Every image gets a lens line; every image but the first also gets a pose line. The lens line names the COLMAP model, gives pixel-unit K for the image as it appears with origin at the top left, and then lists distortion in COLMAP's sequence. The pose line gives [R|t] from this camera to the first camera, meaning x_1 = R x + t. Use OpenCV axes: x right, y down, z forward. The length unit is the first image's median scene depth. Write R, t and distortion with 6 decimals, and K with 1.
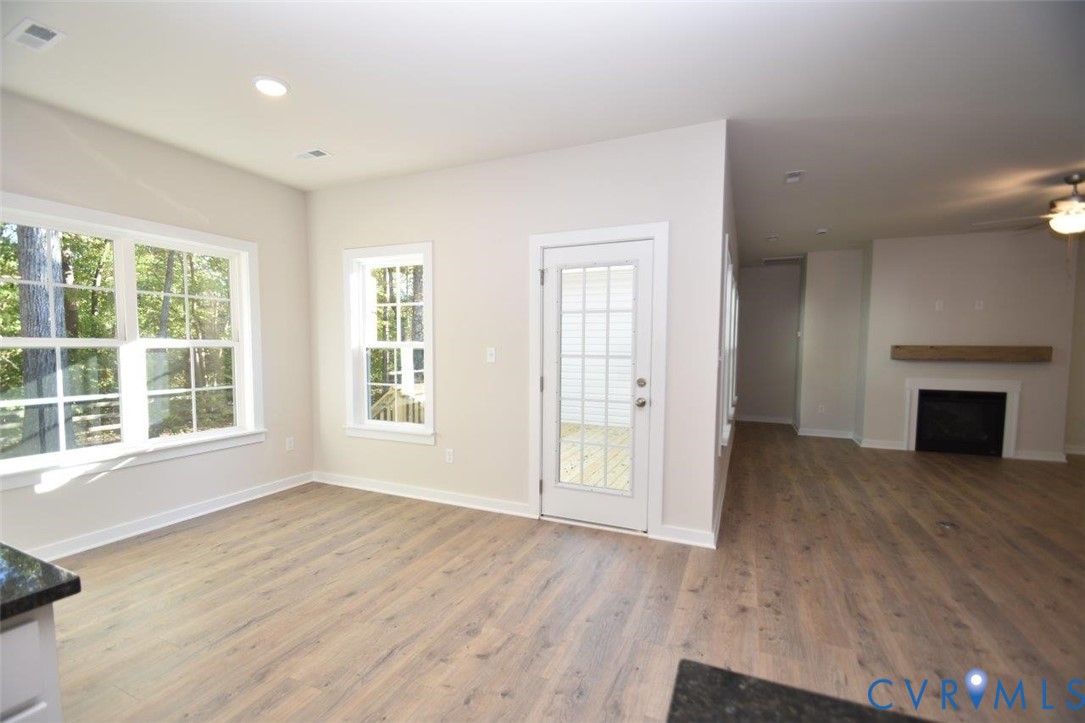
lens RADIAL K [[472.6, 0, 532.1], [0, 472.6, 378.6], [0, 0, 1]] dist [0.017397, -0.017928]
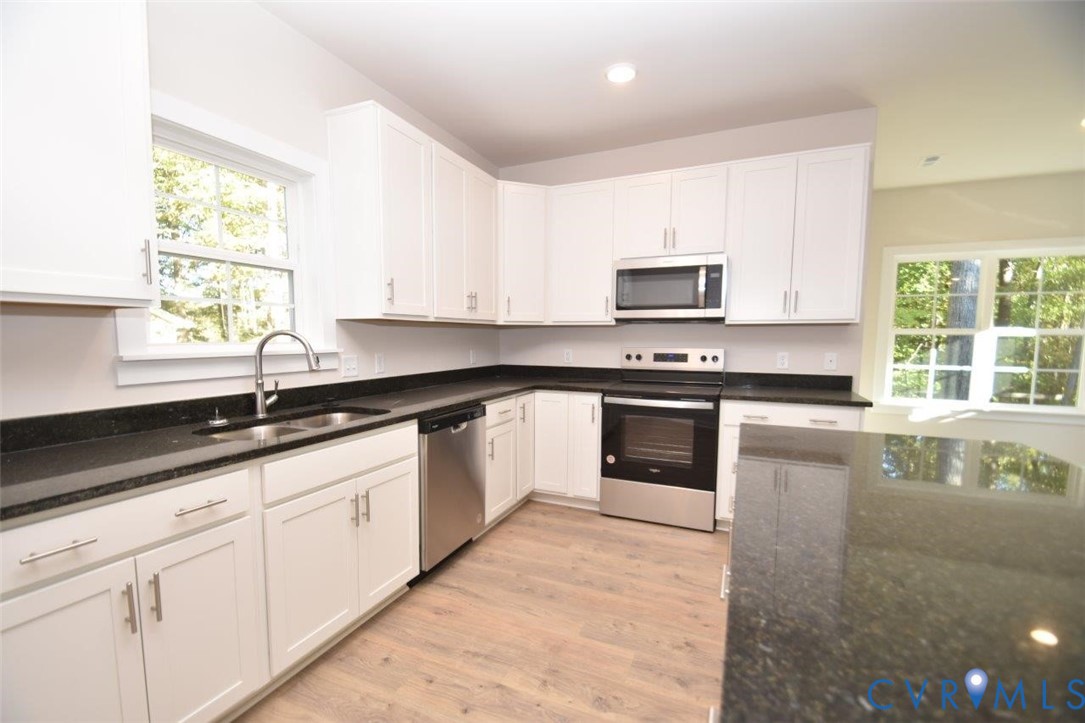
lens RADIAL K [[472.6, 0, 532.1], [0, 472.6, 378.6], [0, 0, 1]] dist [0.017397, -0.017928]
pose [[0.003504, 0.082919, -0.996550, 0.452868], [-0.071568, 0.994022, 0.082457, 0.035192], [0.997430, 0.071033, 0.009418, -0.273621]]
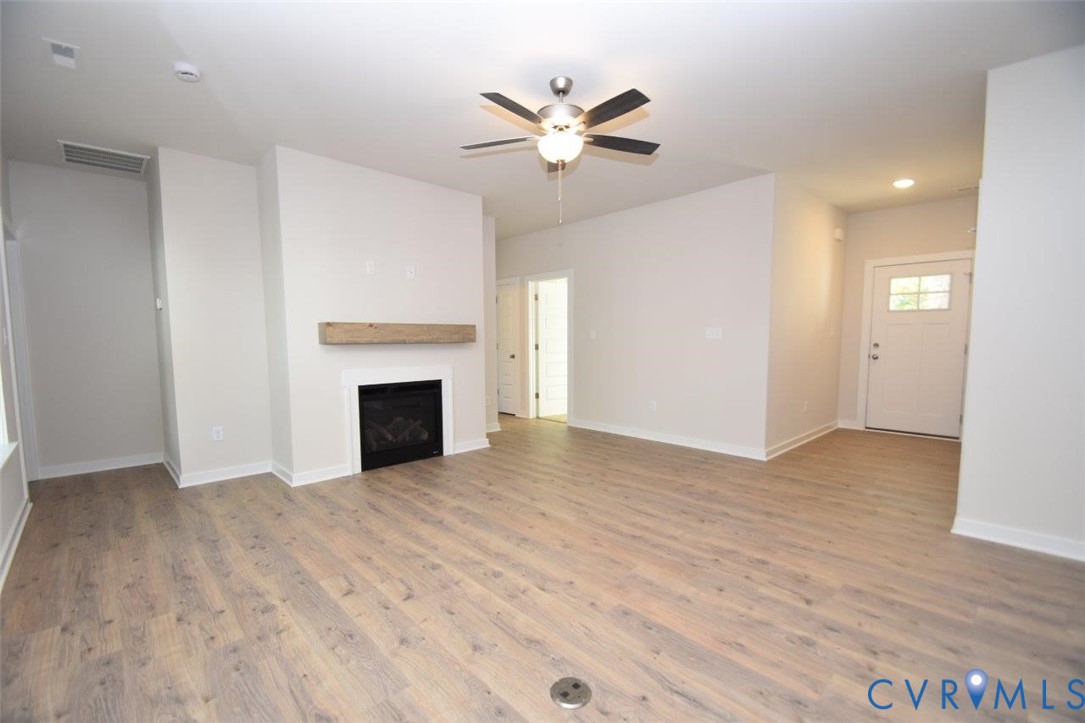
lens RADIAL K [[472.6, 0, 532.1], [0, 472.6, 378.6], [0, 0, 1]] dist [0.017397, -0.017928]
pose [[0.385027, -0.089210, 0.918584, 0.415702], [0.071824, 0.995195, 0.066545, -0.024422], [-0.920106, 0.040355, 0.389584, 0.748831]]
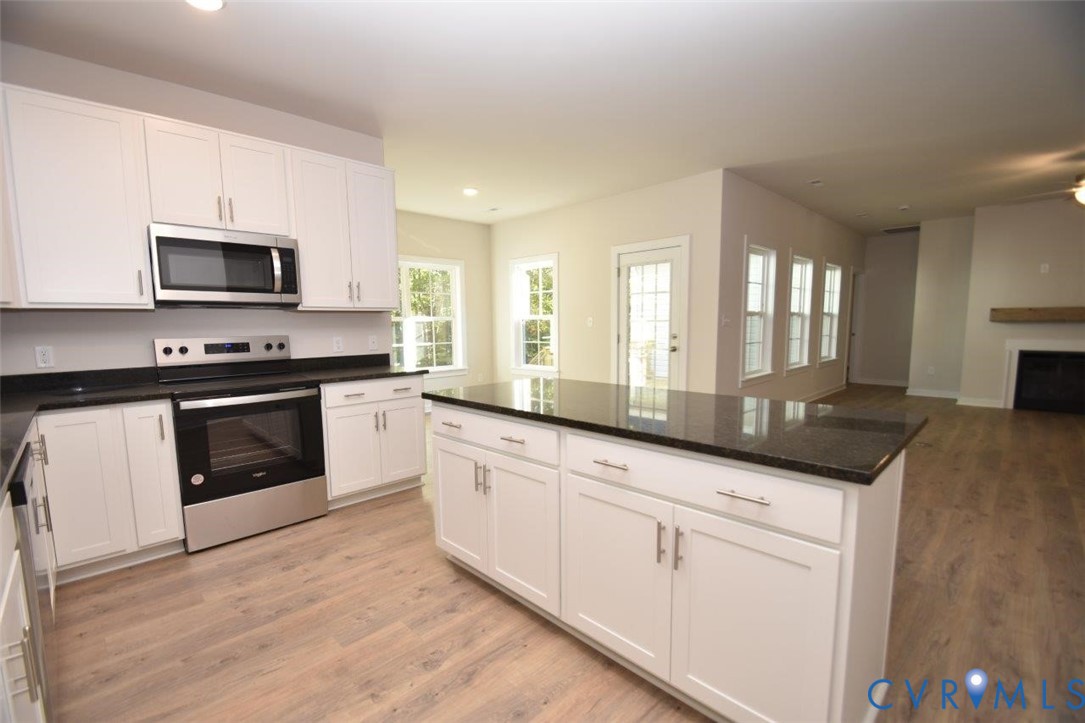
lens RADIAL K [[472.6, 0, 532.1], [0, 472.6, 378.6], [0, 0, 1]] dist [0.017397, -0.017928]
pose [[0.929887, 0.024274, -0.367044, 0.307779], [-0.005686, 0.998650, 0.051641, 0.058023], [0.367802, -0.045933, 0.928769, -0.550391]]
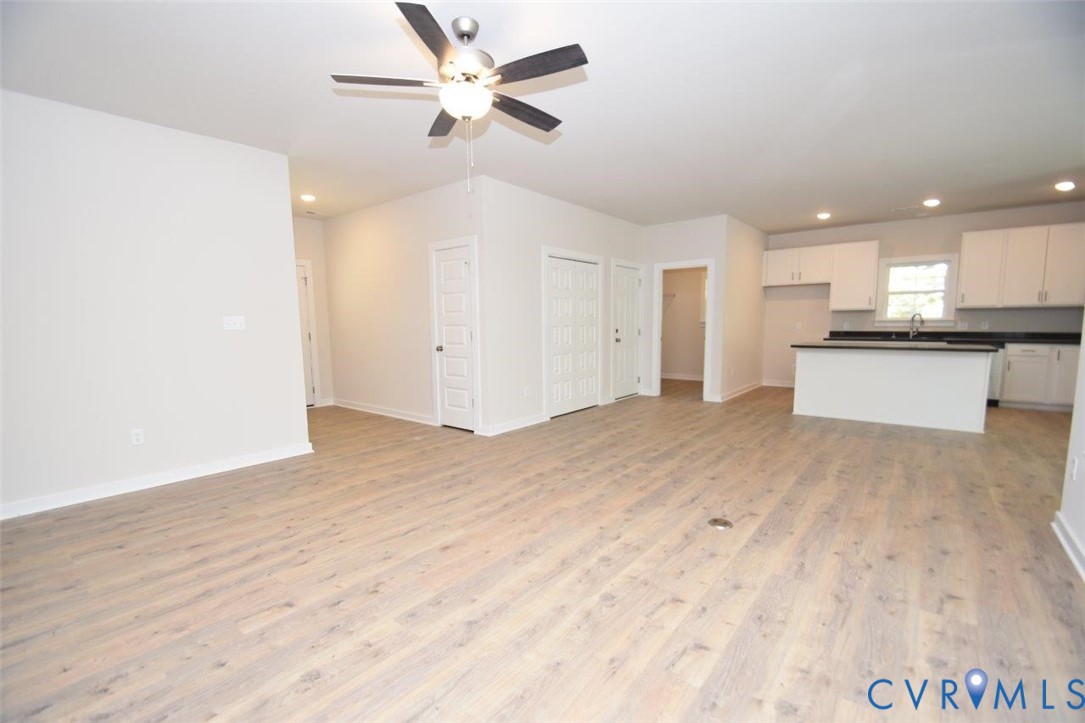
lens RADIAL K [[472.6, 0, 532.1], [0, 472.6, 378.6], [0, 0, 1]] dist [0.017397, -0.017928]
pose [[-0.965744, -0.026437, 0.258148, 0.878154], [0.023141, 0.982060, 0.187144, -0.084478], [-0.258464, 0.186707, -0.947806, 1.607717]]
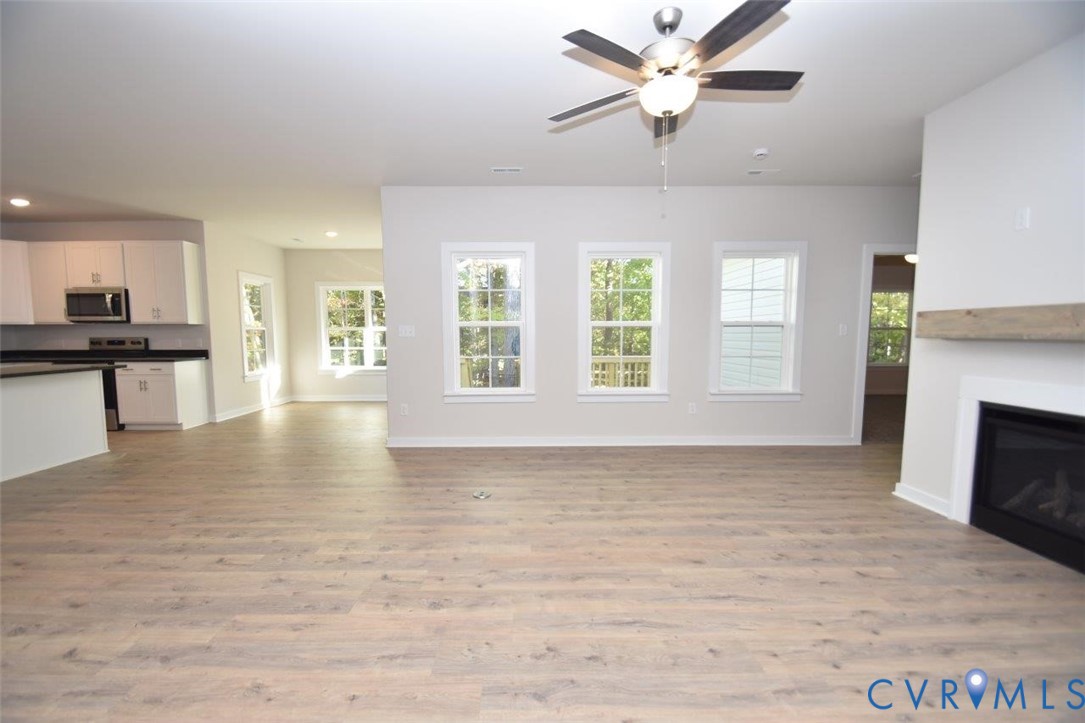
lens RADIAL K [[472.6, 0, 532.1], [0, 472.6, 378.6], [0, 0, 1]] dist [0.017397, -0.017928]
pose [[0.425600, 0.075979, -0.901716, 1.613402], [-0.058034, 0.996709, 0.056592, -0.000708], [0.903048, 0.028245, 0.428609, 0.584460]]
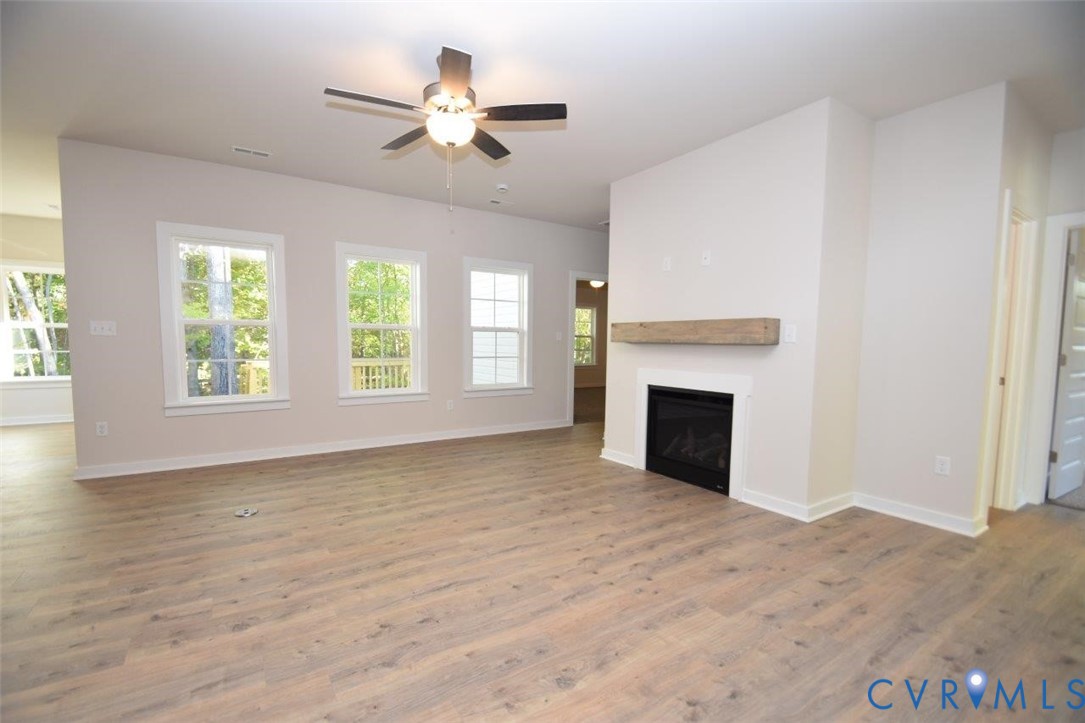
lens RADIAL K [[472.6, 0, 532.1], [0, 472.6, 378.6], [0, 0, 1]] dist [0.017397, -0.017928]
pose [[0.841341, 0.045547, -0.538582, 1.609351], [-0.043256, 0.998921, 0.016905, 0.014061], [0.538771, 0.009074, 0.842404, 0.470811]]
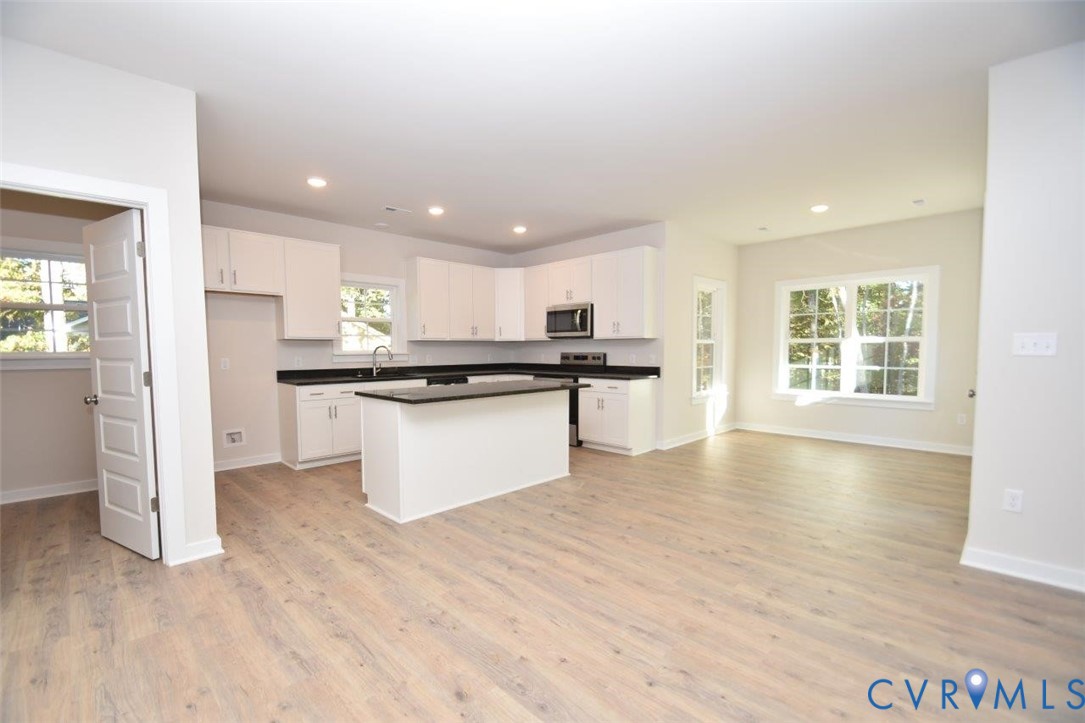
lens RADIAL K [[472.6, 0, 532.1], [0, 472.6, 378.6], [0, 0, 1]] dist [0.017397, -0.017928]
pose [[-0.362497, 0.054746, -0.930376, 1.140155], [-0.059435, 0.994883, 0.081700, -0.001166], [0.930088, 0.084913, -0.357388, 0.430489]]
